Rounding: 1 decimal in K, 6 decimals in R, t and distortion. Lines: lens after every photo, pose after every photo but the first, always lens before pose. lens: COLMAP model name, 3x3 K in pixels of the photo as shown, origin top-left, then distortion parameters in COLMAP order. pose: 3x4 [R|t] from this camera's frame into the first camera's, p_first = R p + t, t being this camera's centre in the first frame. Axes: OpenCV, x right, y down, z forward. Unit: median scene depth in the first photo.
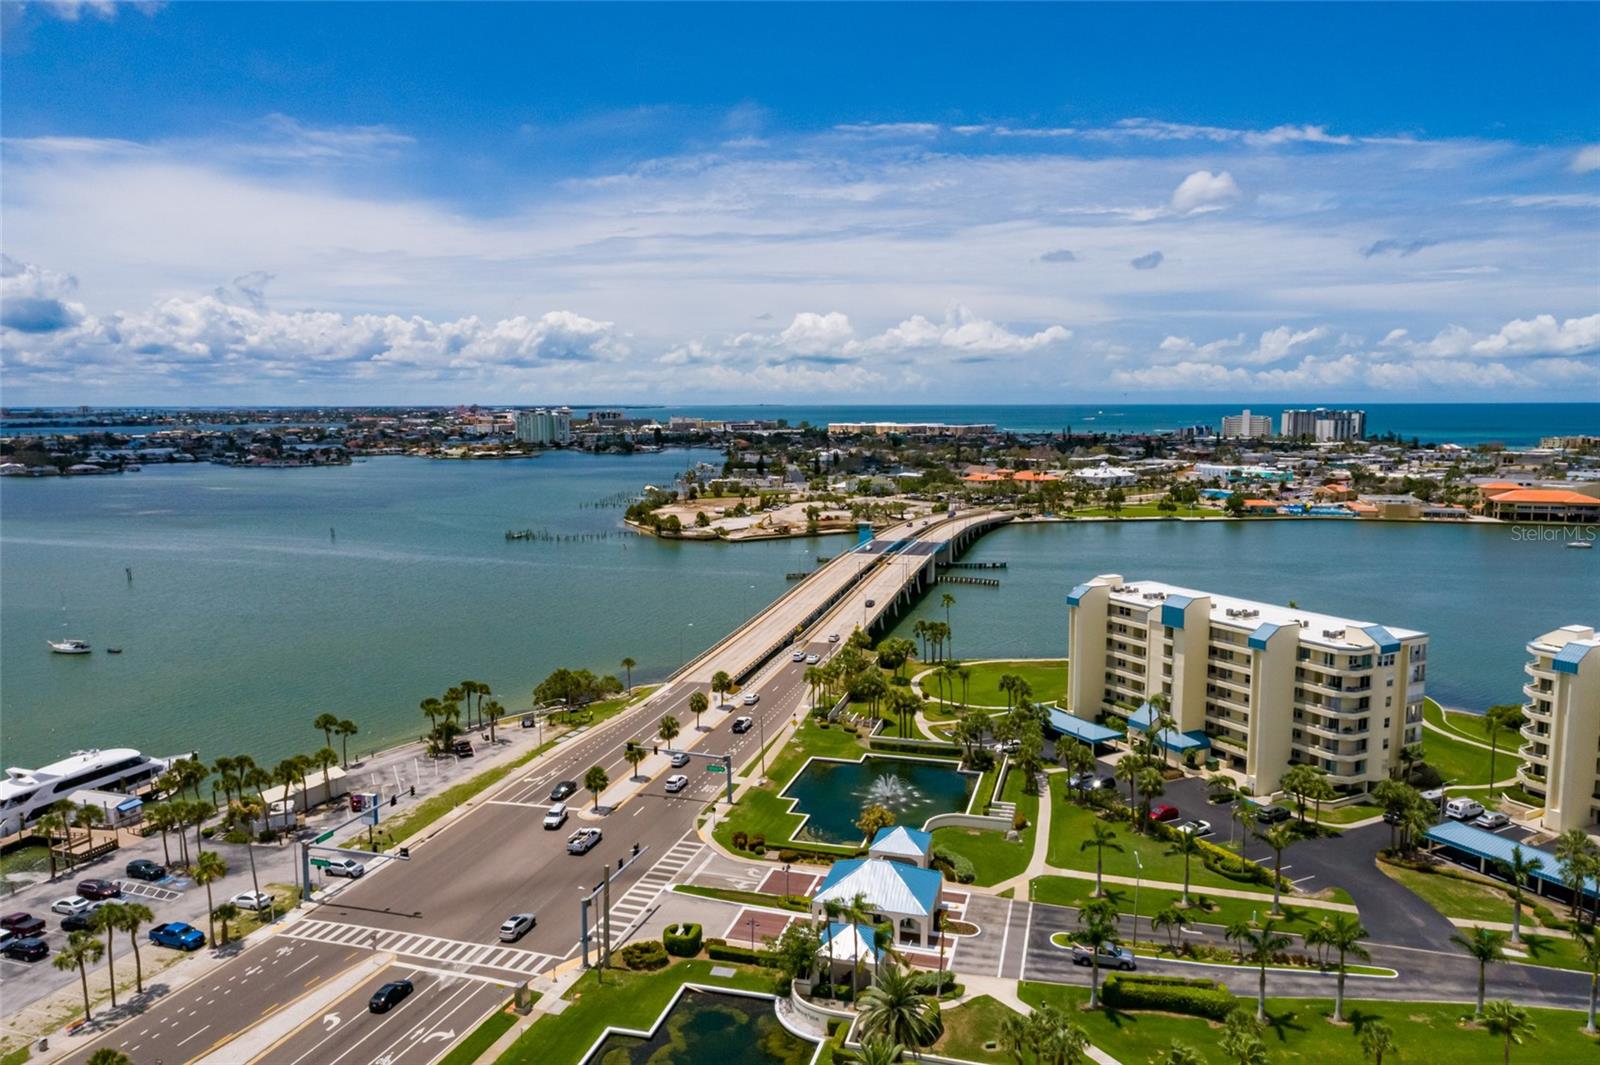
lens RADIAL K [[1087.5, 0, 803.4], [0, 1087.5, 543.4], [0, 0, 1]] dist [-0.001847, 0.007972]
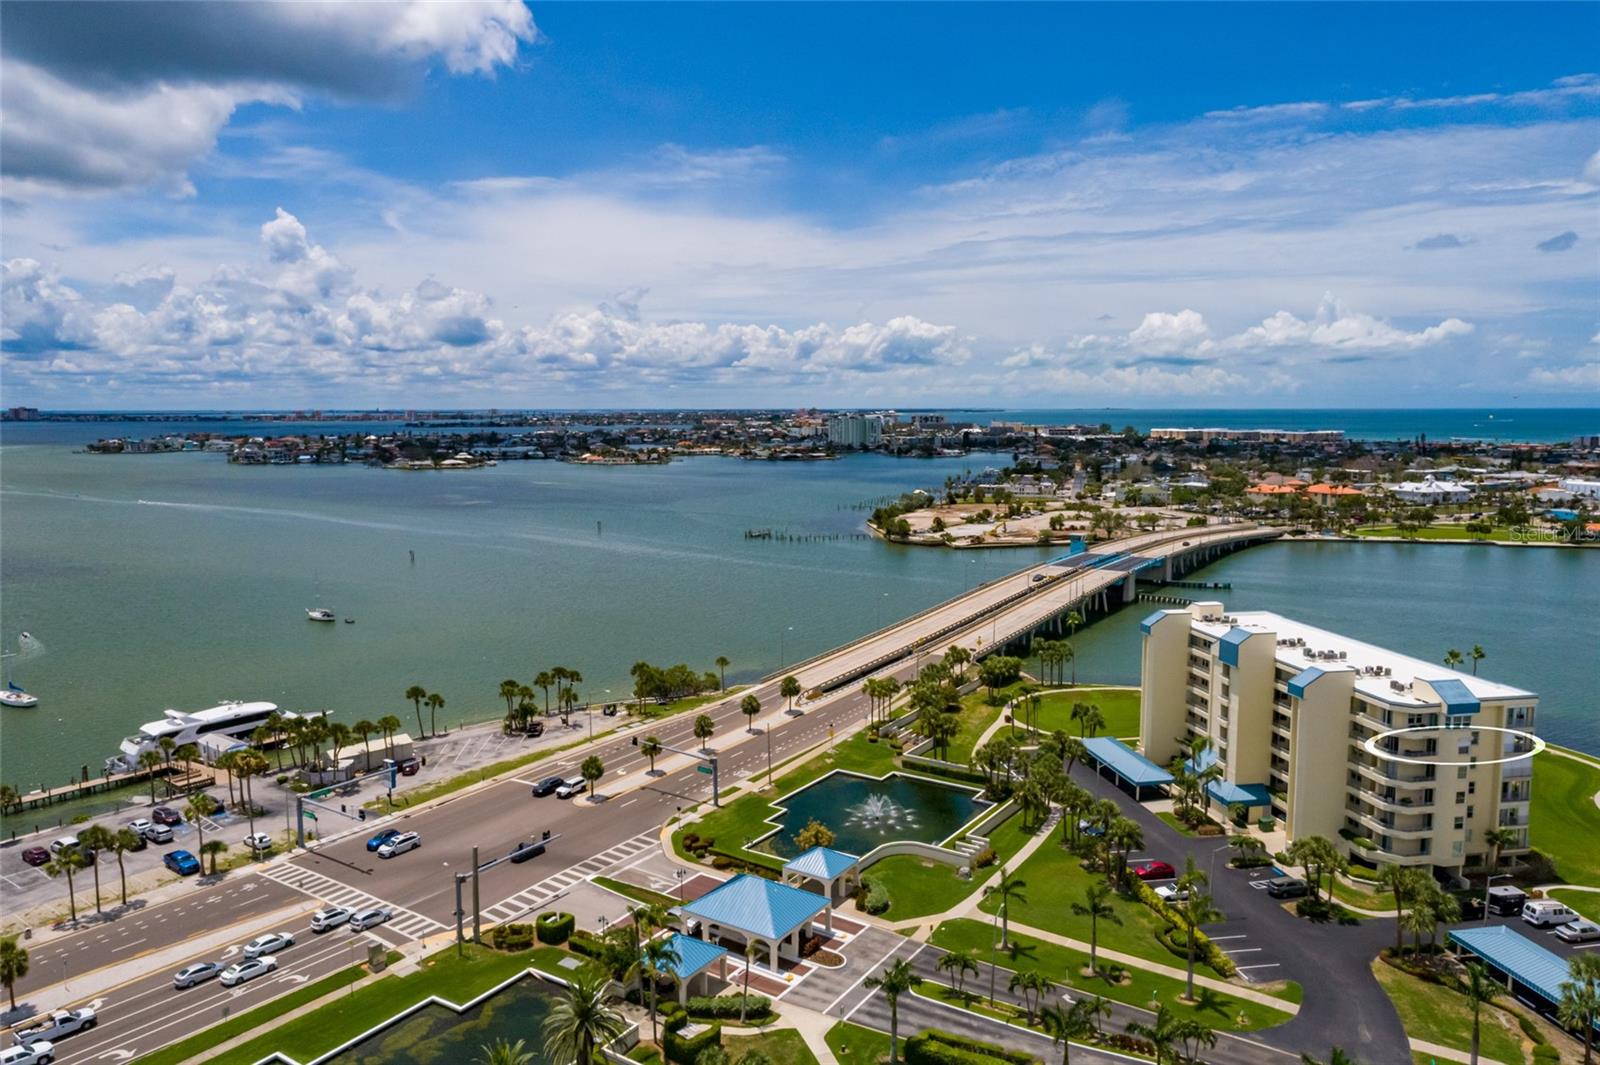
lens RADIAL K [[1087.5, 0, 803.4], [0, 1087.5, 543.4], [0, 0, 1]] dist [-0.001847, 0.007972]
pose [[0.952214, 0.038786, -0.302958, 0.277103], [-0.039732, 0.999206, 0.003043, -0.010442], [0.302835, 0.009139, 0.952999, 0.050499]]
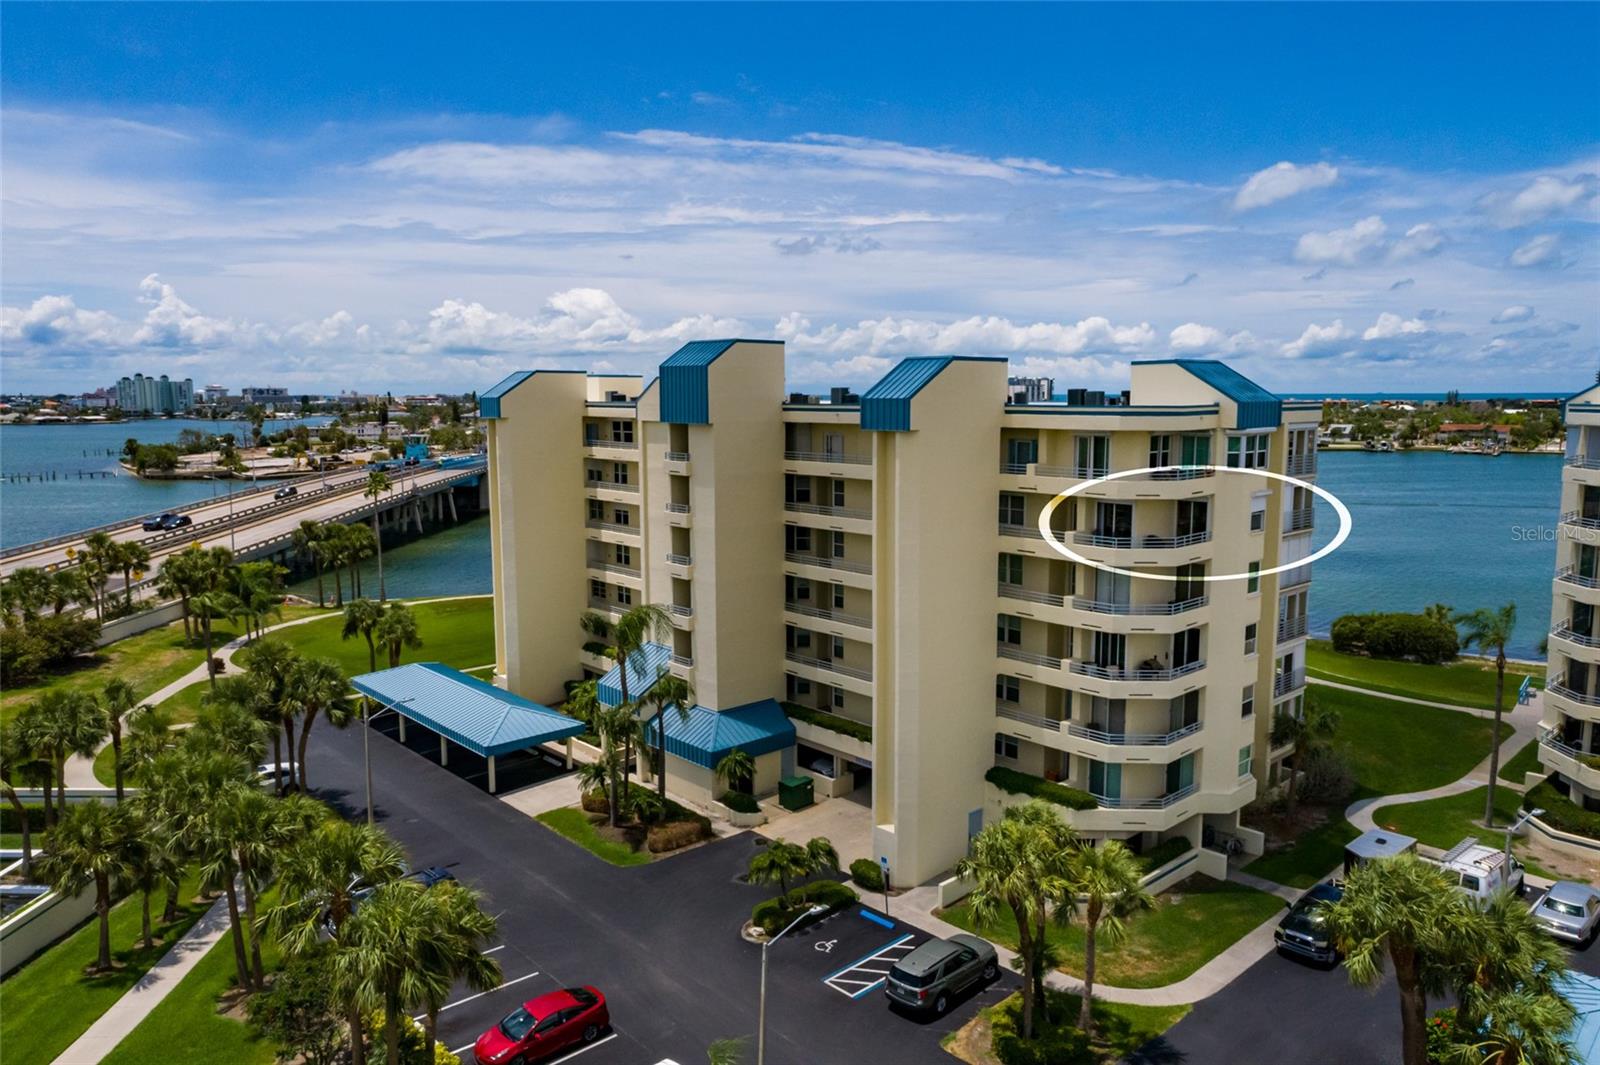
lens RADIAL K [[1087.5, 0, 803.4], [0, 1087.5, 543.4], [0, 0, 1]] dist [-0.001847, 0.007972]
pose [[0.968579, -0.034189, 0.246346, 0.290262], [0.032023, 0.999405, 0.012793, 0.115145], [-0.246637, -0.004502, 0.969098, 0.643347]]
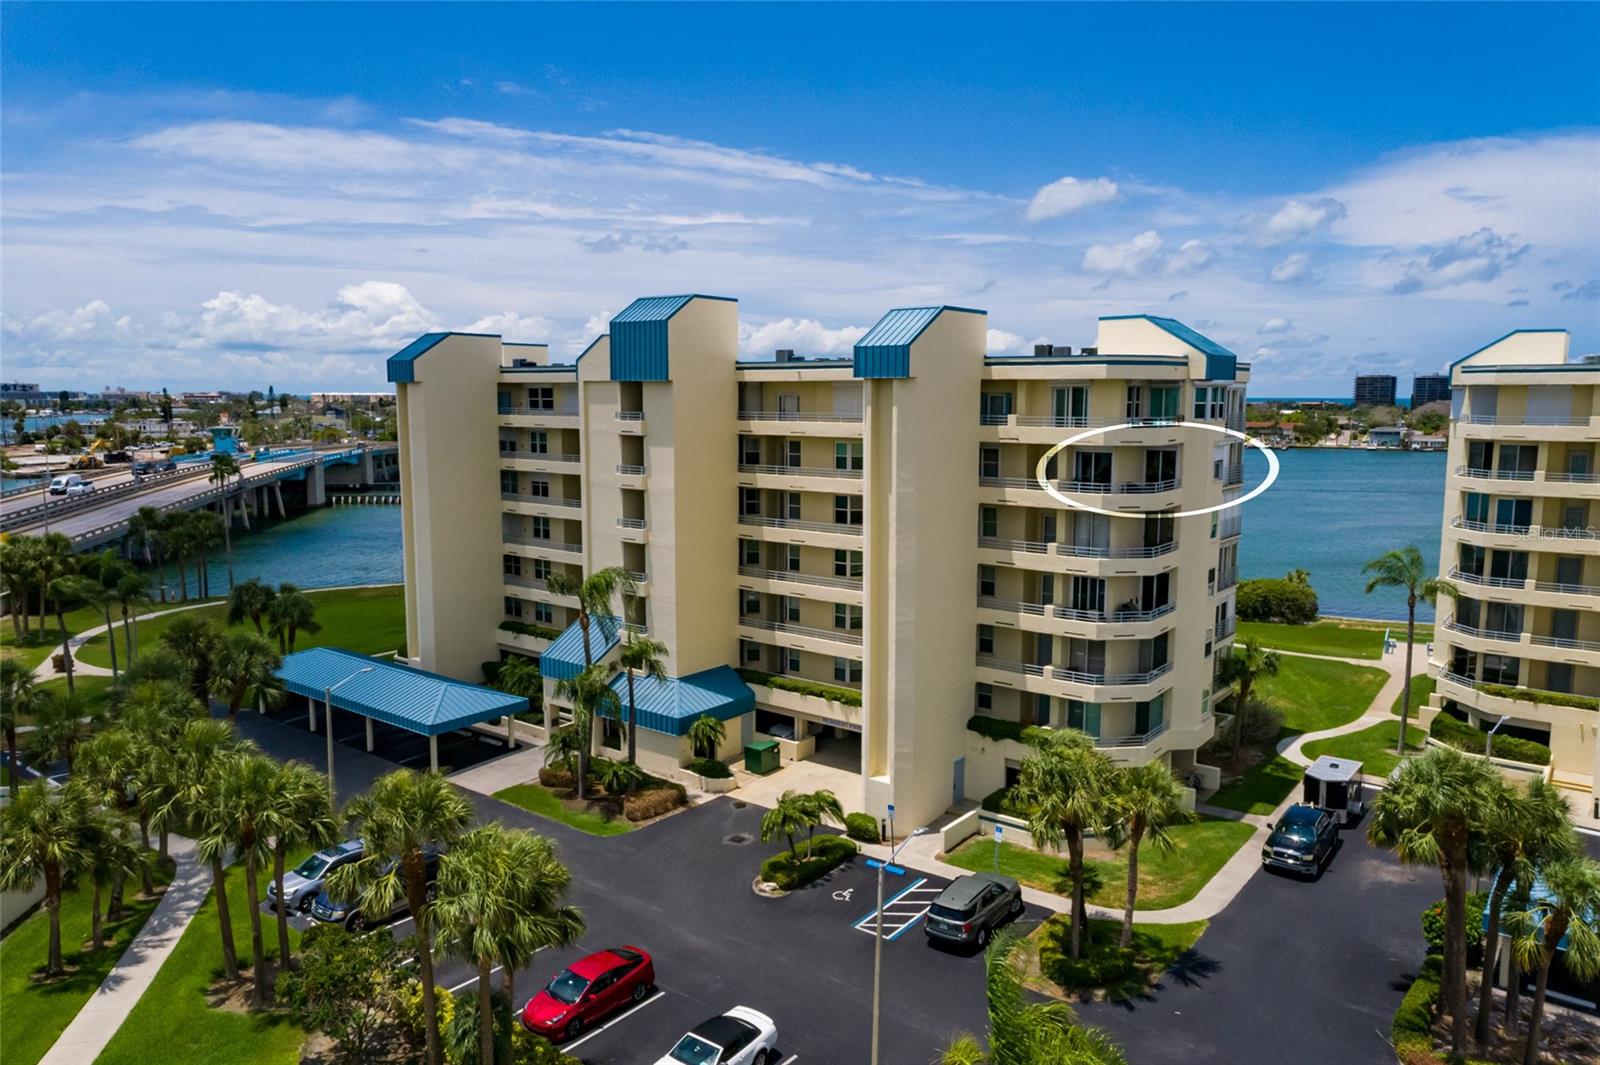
lens RADIAL K [[1098.9, 0, 805.9], [0, 1098.9, 531.1], [0, 0, 1]] dist [-0.000988, 0.004500]
pose [[0.912735, -0.045033, 0.406063, 0.244383], [0.046874, 0.998886, 0.005417, 0.127790], [-0.405855, 0.014089, 0.913829, 0.659704]]
